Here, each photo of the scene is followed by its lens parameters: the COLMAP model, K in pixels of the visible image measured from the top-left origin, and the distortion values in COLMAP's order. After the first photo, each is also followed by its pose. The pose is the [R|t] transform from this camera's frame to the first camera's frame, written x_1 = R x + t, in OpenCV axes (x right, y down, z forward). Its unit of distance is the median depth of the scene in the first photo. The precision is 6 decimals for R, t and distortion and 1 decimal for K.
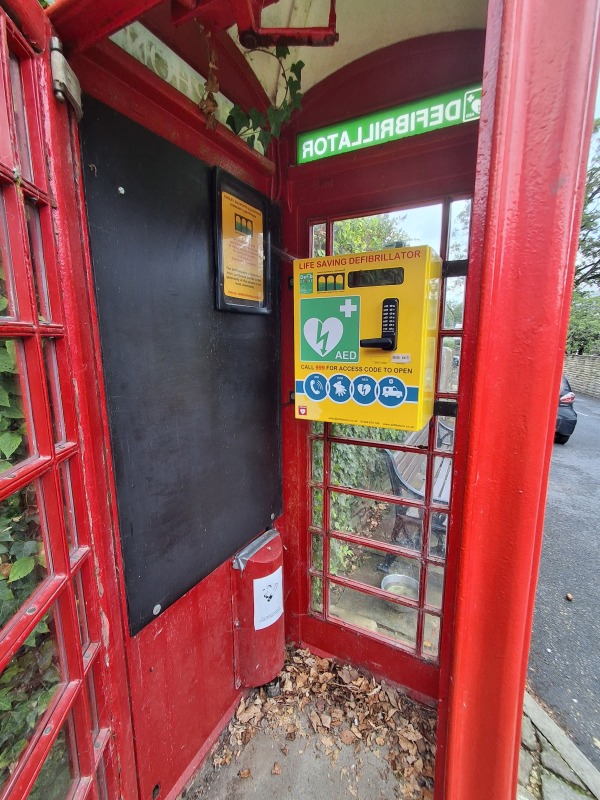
lens RADIAL K [[359.7, 0, 300.0], [0, 359.7, 400.0], [0, 0, 1]] dist [0.001017, 0.000135]
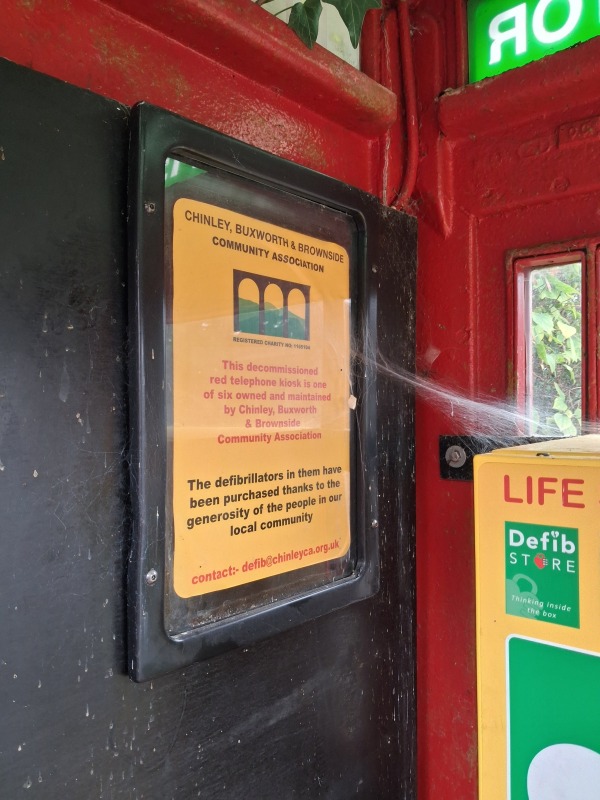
lens RADIAL K [[627.1, 0, 290.6], [0, 627.1, 404.8], [0, 0, 1]] dist [0.007523, -0.008578]
pose [[0.969979, -0.009599, -0.242998, -0.029786], [-0.033105, 0.984707, -0.171044, -0.309616], [0.240923, 0.173953, 0.954828, 0.529614]]
